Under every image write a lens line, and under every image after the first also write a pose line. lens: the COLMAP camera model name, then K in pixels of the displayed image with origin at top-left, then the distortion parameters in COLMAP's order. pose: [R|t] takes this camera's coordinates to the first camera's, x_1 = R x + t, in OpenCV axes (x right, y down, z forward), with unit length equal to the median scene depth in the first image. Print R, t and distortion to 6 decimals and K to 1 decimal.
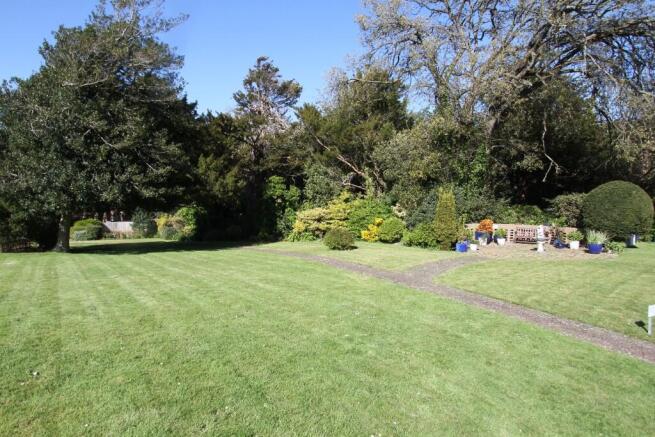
lens RADIAL K [[360.7, 0, 327.5], [0, 360.7, 218.5], [0, 0, 1]] dist [0.002107, 0.000259]
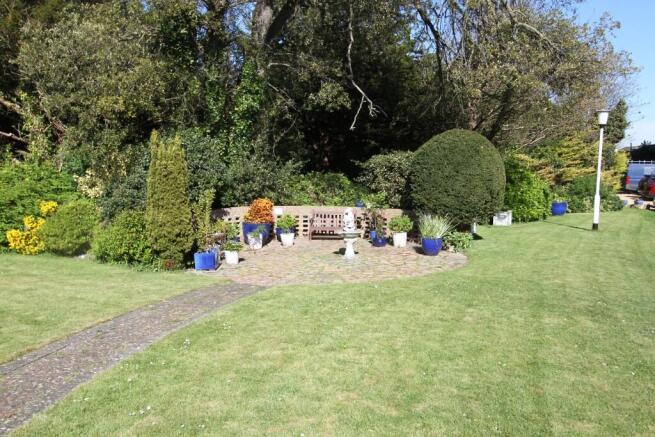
lens RADIAL K [[555.7, 0, 327.5], [0, 555.7, 218.5], [0, 0, 1]] dist [0.005582, 0.001272]
pose [[0.880653, -0.044382, 0.471678, 0.139304], [0.026138, 0.998638, 0.045165, -0.002968], [-0.473040, -0.027447, 0.880614, 0.232546]]
